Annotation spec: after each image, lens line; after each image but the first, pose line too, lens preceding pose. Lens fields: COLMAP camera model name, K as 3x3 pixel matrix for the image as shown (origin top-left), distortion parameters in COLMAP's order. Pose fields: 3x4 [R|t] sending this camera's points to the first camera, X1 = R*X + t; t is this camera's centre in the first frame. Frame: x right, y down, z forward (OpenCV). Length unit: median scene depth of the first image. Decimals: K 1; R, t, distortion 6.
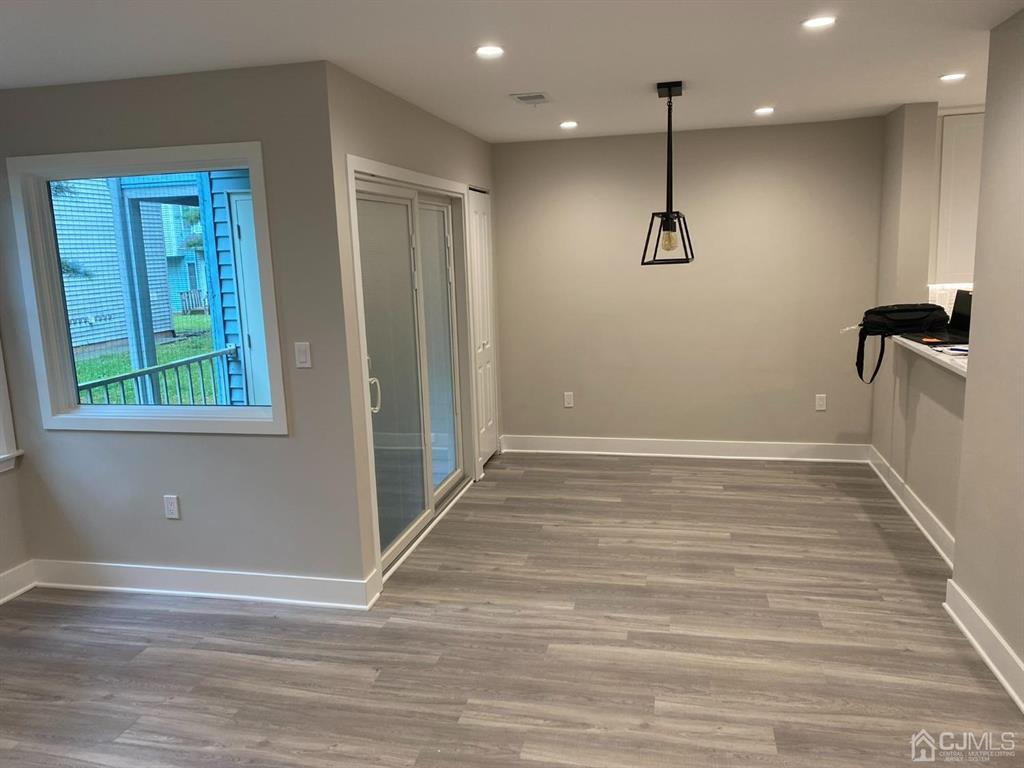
lens RADIAL K [[767.9, 0, 508.2], [0, 767.9, 390.5], [0, 0, 1]] dist [0.002194, -0.008628]
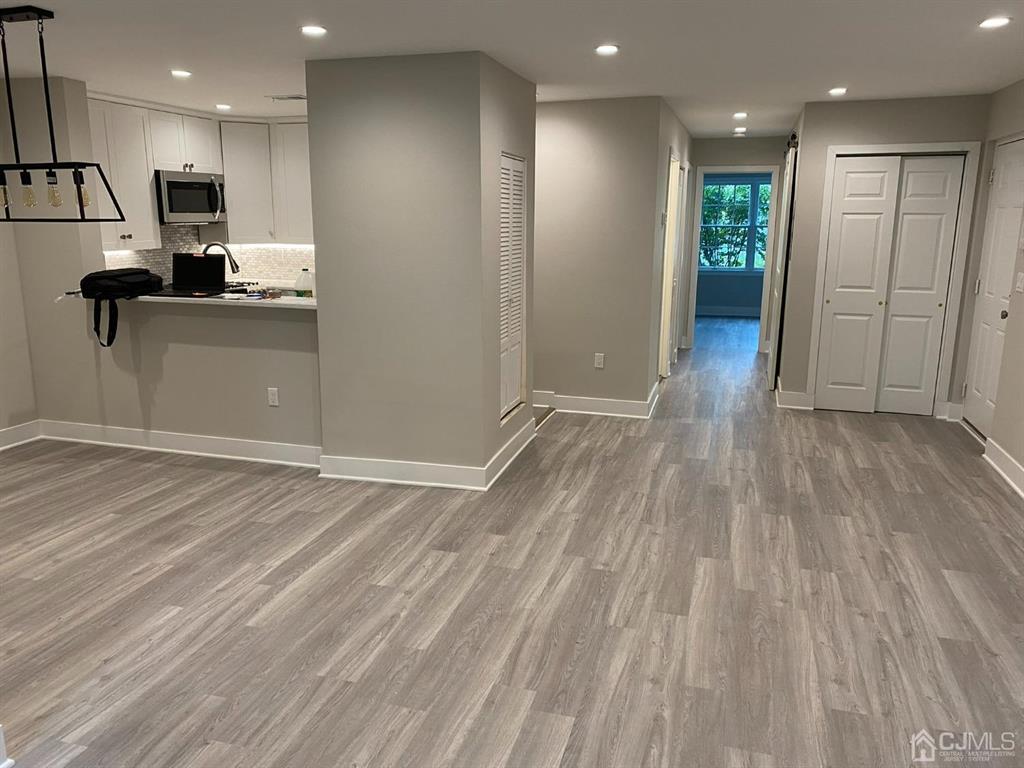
lens RADIAL K [[767.9, 0, 505.1], [0, 767.9, 379.2], [0, 0, 1]] dist [0.002194, -0.008628]
pose [[0.076498, -0.176686, 0.981290, -0.703060], [0.176587, 0.971017, 0.161070, -0.052567], [-0.981308, 0.160962, 0.105481, 0.474498]]
